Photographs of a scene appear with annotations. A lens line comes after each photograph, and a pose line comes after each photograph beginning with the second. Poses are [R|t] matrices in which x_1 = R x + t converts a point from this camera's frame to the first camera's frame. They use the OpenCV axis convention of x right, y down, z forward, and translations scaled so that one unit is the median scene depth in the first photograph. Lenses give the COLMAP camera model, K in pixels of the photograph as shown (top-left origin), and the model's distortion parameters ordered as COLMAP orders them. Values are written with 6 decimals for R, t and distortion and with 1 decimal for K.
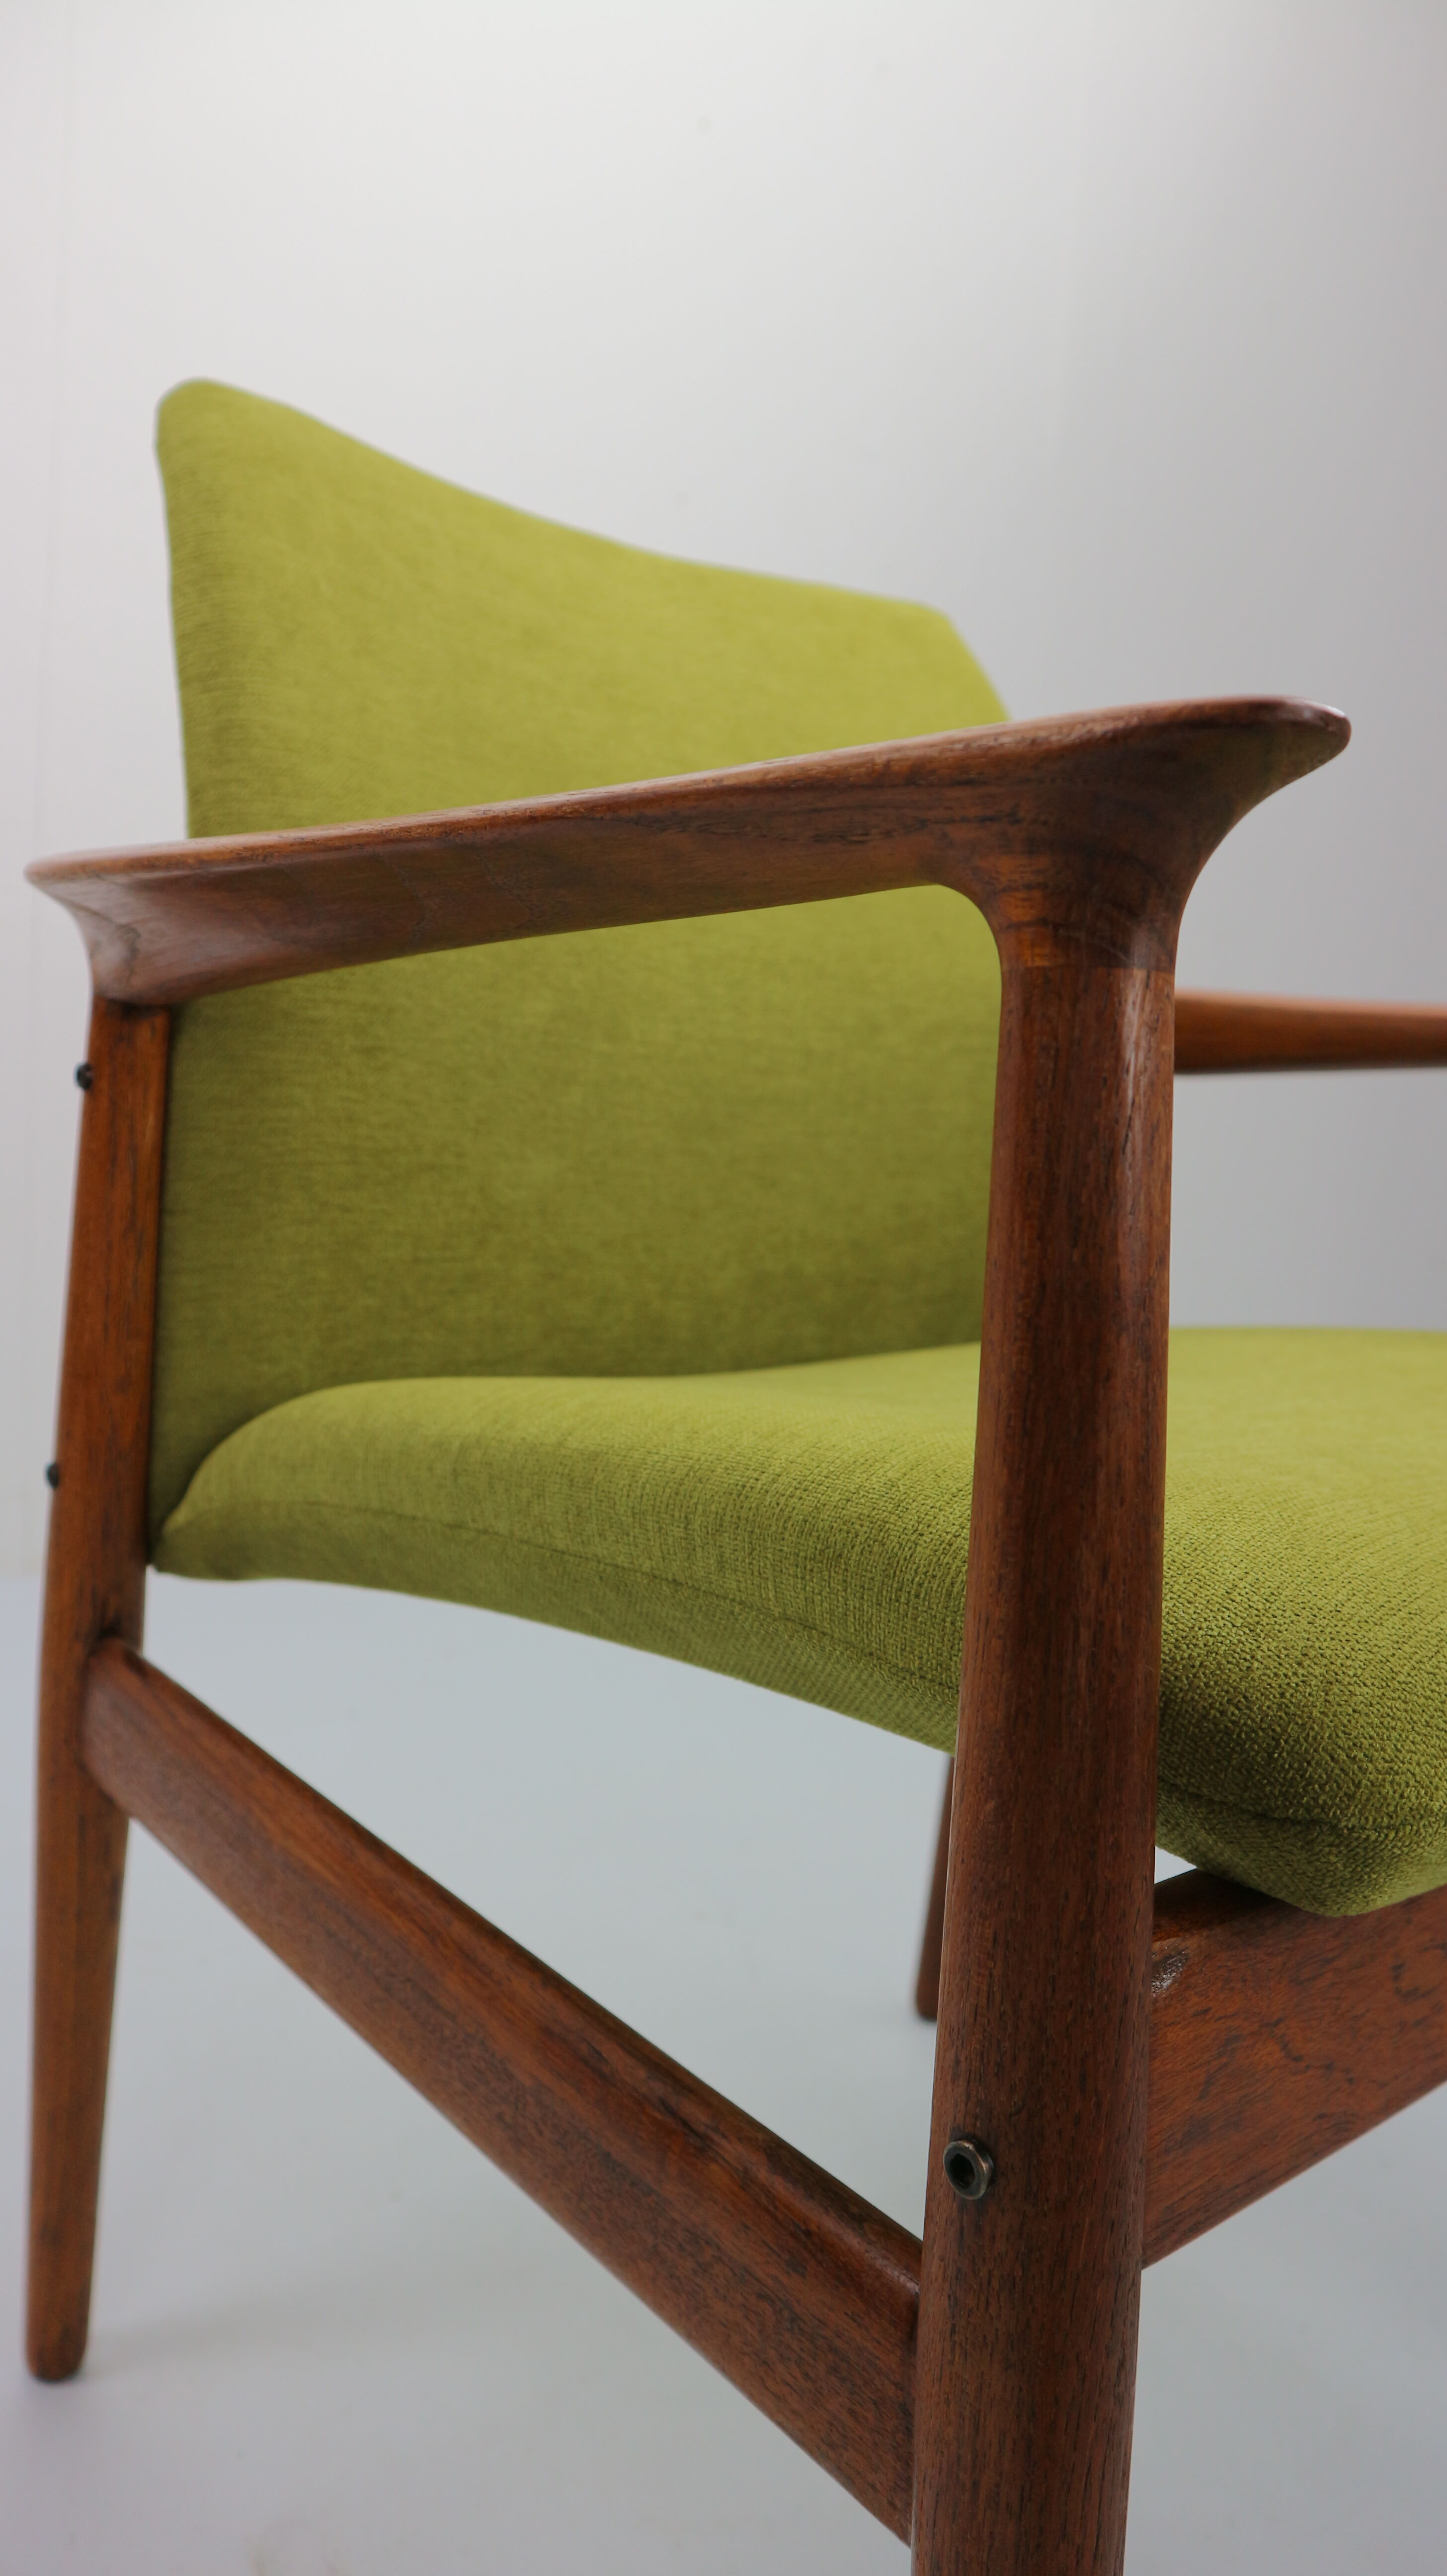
lens RADIAL K [[1802.9, 0, 723.5], [0, 1802.9, 1288.0], [0, 0, 1]] dist [-0.073631, 0.004307]
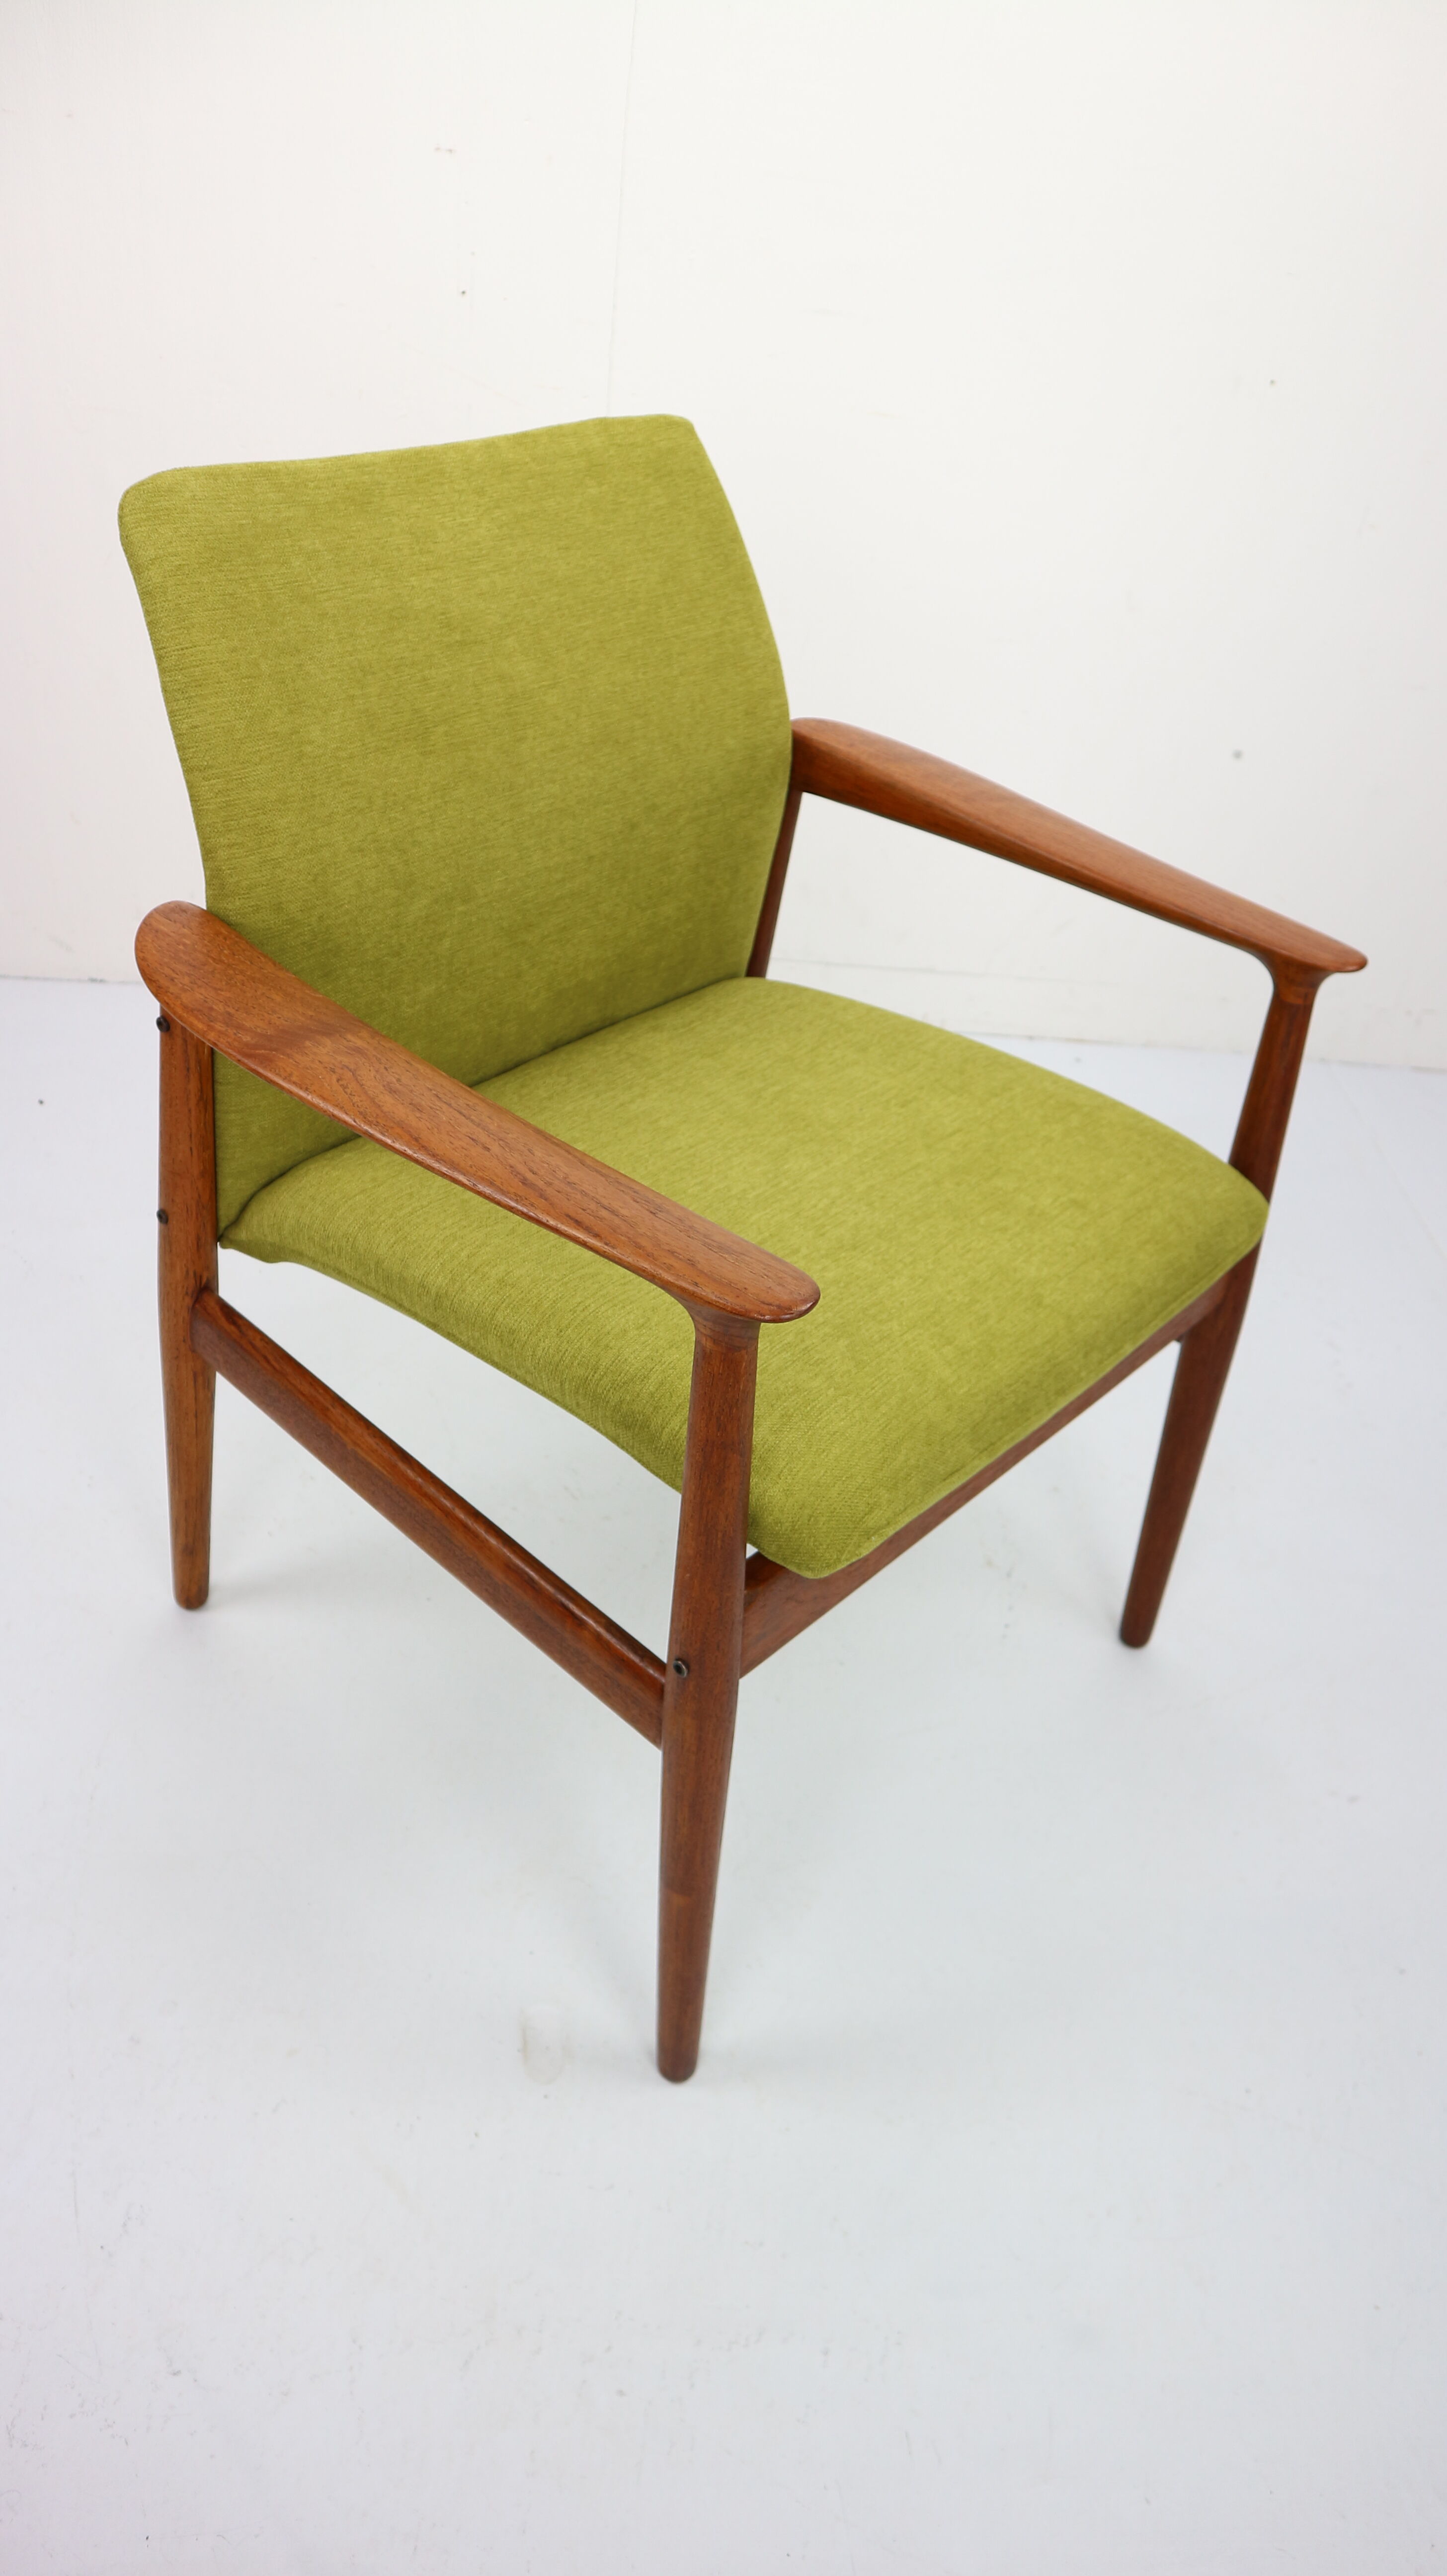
lens RADIAL K [[1802.9, 0, 723.5], [0, 1802.9, 1288.0], [0, 0, 1]] dist [-0.073631, 0.004307]
pose [[0.989857, -0.050779, 0.132686, -0.074187], [-0.025019, 0.857045, 0.514633, -0.749044], [-0.139850, -0.512733, 0.847081, -0.581570]]
